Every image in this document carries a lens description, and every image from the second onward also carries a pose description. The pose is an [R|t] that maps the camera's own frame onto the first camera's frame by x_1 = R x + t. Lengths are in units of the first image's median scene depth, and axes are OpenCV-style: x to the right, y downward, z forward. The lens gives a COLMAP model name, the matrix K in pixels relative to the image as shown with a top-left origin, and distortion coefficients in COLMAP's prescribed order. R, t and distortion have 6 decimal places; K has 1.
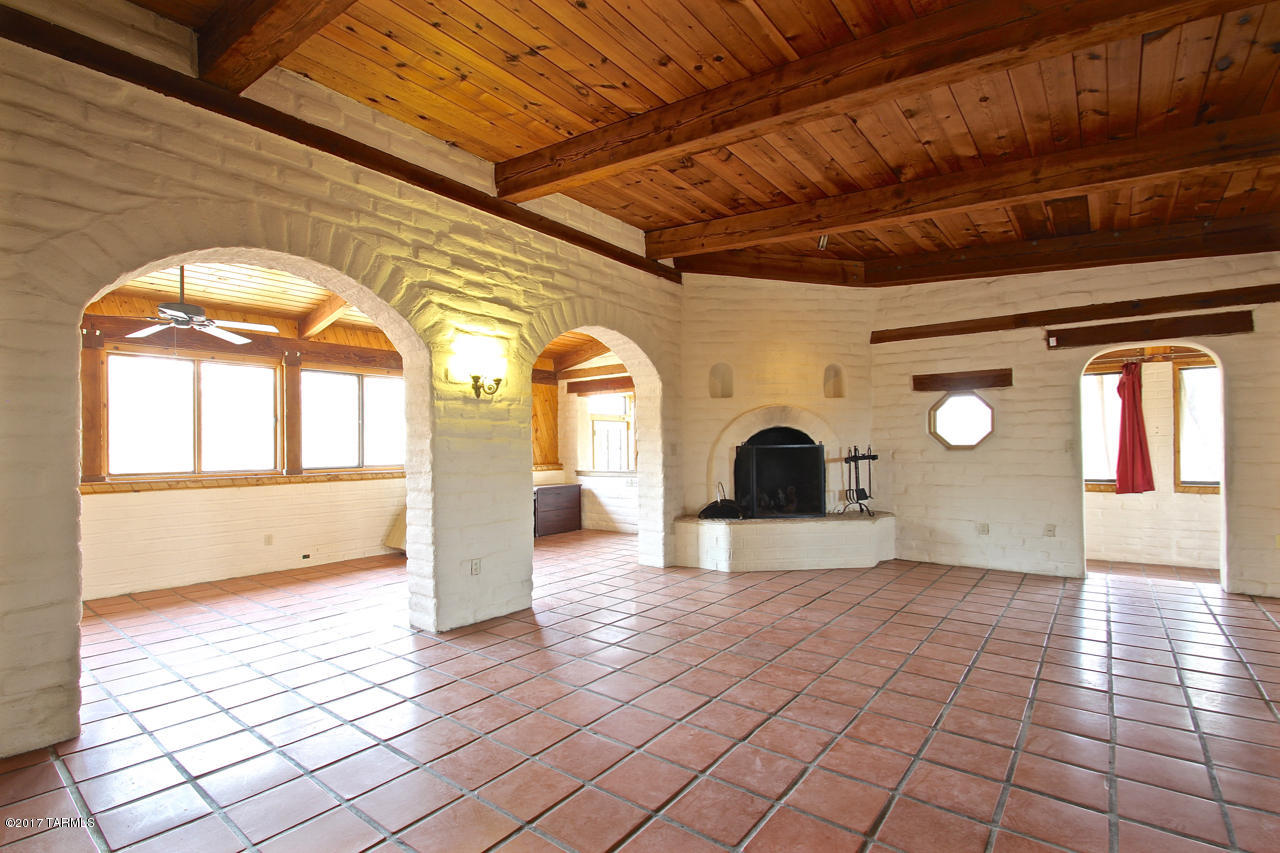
lens RADIAL K [[600.8, 0, 642.4], [0, 600.8, 433.1], [0, 0, 1]] dist [0.001066, -0.009697]
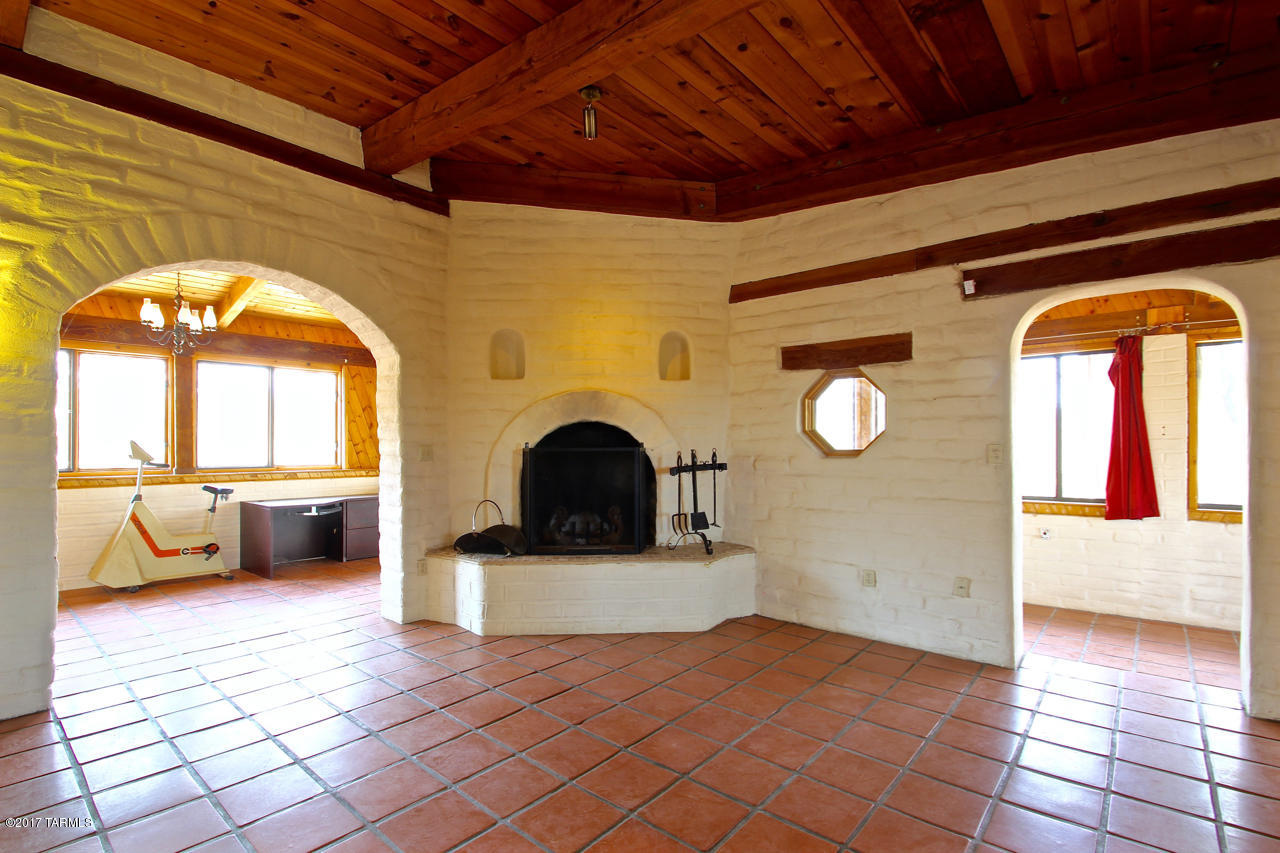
lens RADIAL K [[600.8, 0, 642.3], [0, 600.8, 433.9], [0, 0, 1]] dist [0.001066, -0.009697]
pose [[0.998869, 0.008854, -0.046724, 0.335229], [-0.008748, 0.999959, 0.002482, 0.002220], [0.046744, -0.002071, 0.998905, 0.319928]]
